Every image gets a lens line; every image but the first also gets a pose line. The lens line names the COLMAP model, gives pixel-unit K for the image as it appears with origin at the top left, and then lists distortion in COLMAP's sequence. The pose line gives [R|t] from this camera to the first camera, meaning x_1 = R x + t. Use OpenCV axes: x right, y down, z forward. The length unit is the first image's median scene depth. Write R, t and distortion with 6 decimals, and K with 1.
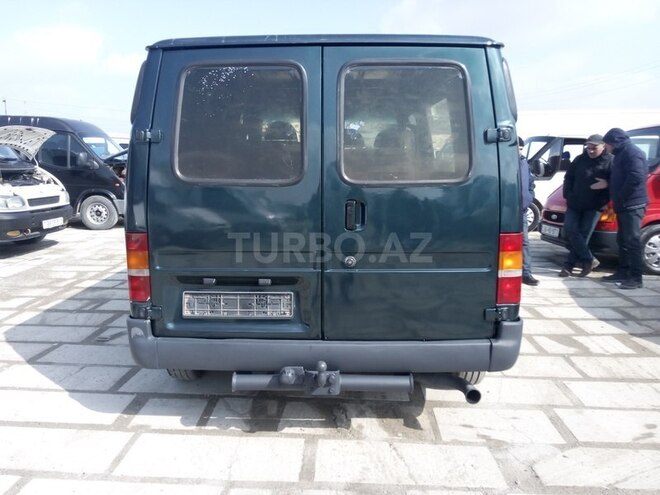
lens RADIAL K [[545.4, 0, 321.7], [0, 545.4, 246.0], [0, 0, 1]] dist [0.074731, -0.145290]
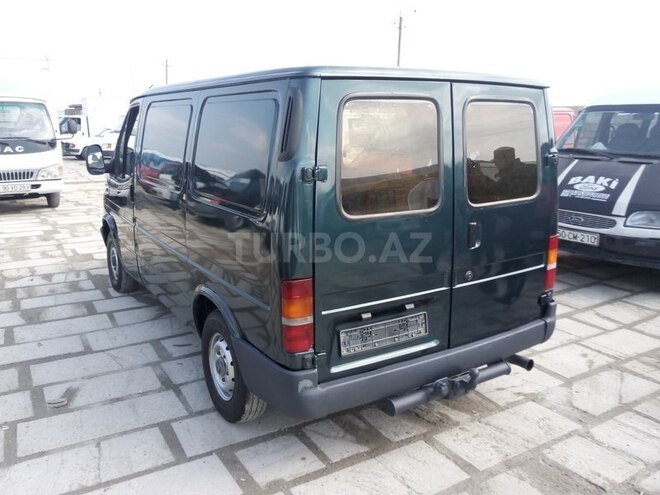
lens RADIAL K [[545.4, 0, 321.7], [0, 545.4, 246.0], [0, 0, 1]] dist [0.074731, -0.145290]
pose [[0.828802, -0.121893, 0.546104, -0.786552], [0.083908, 0.992022, 0.094080, -0.159179], [-0.553215, -0.032151, 0.832418, 0.224185]]
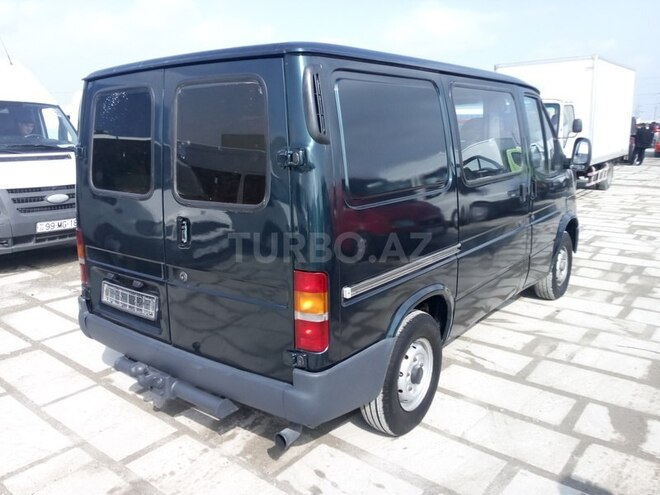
lens RADIAL K [[545.4, 0, 321.7], [0, 545.4, 246.0], [0, 0, 1]] dist [0.074731, -0.145290]
pose [[0.795751, 0.113664, -0.594861, 0.848491], [-0.076821, 0.993240, 0.087021, -0.136476], [0.600731, -0.023550, 0.799104, 0.323064]]
